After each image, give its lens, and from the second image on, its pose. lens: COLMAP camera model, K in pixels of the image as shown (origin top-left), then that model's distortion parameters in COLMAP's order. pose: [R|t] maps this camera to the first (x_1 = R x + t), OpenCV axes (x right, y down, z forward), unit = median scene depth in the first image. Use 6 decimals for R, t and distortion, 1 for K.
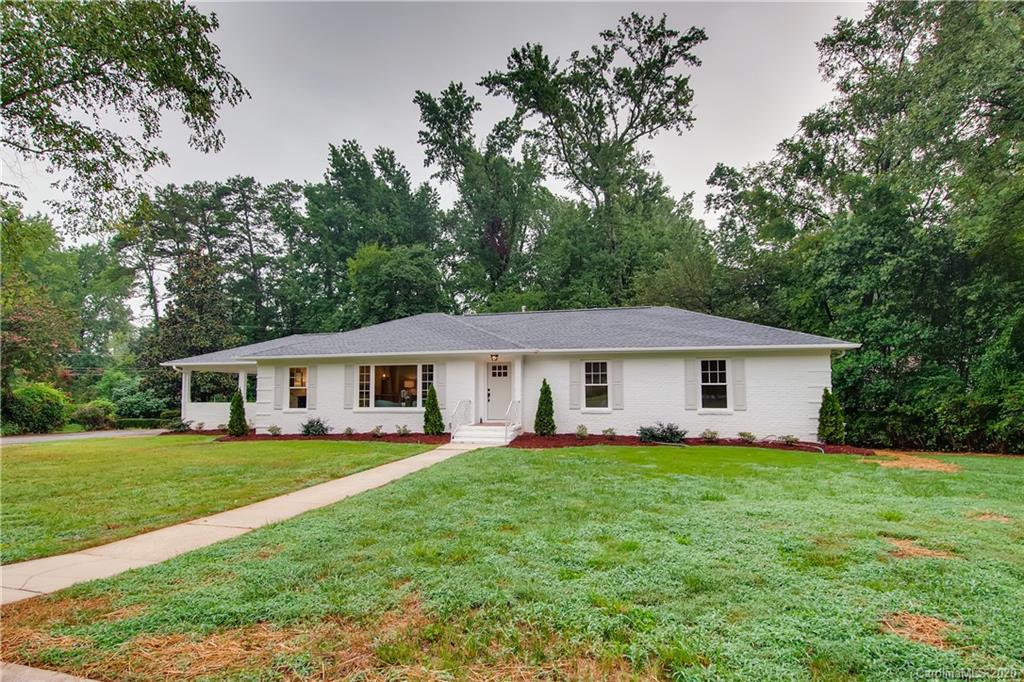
lens RADIAL K [[505.3, 0, 513.3], [0, 505.3, 354.5], [0, 0, 1]] dist [0.029381, -0.000568]
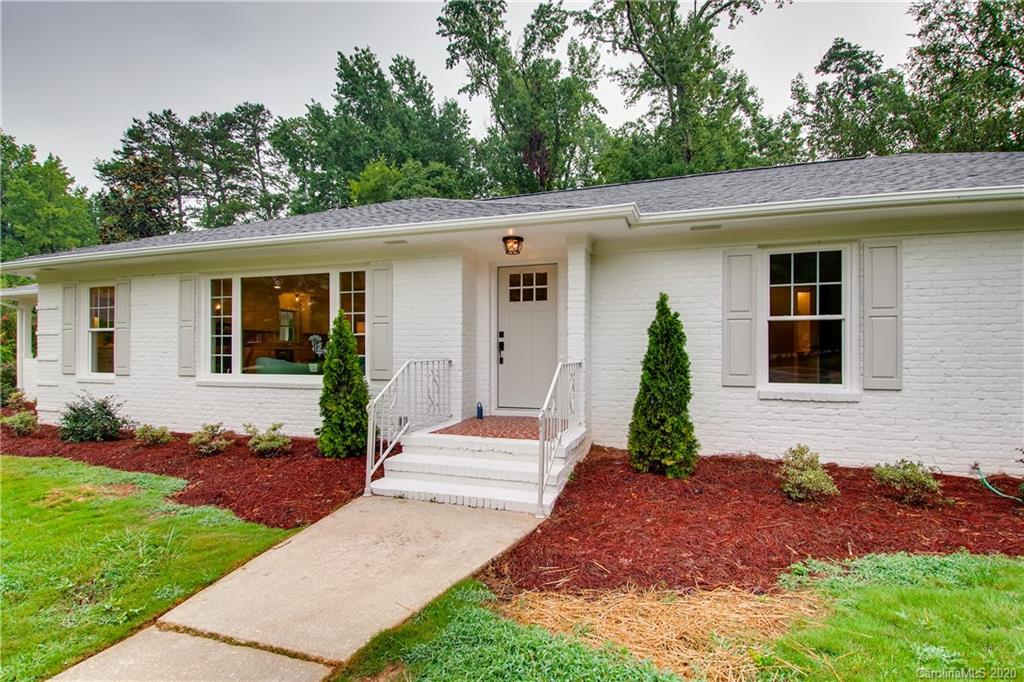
lens RADIAL K [[505.3, 0, 513.3], [0, 505.3, 354.5], [0, 0, 1]] dist [0.029381, -0.000568]
pose [[0.996706, 0.005149, -0.080941, -0.001517], [0.001746, 0.996389, 0.084883, 0.013442], [0.081085, -0.084745, 0.993098, 0.154239]]
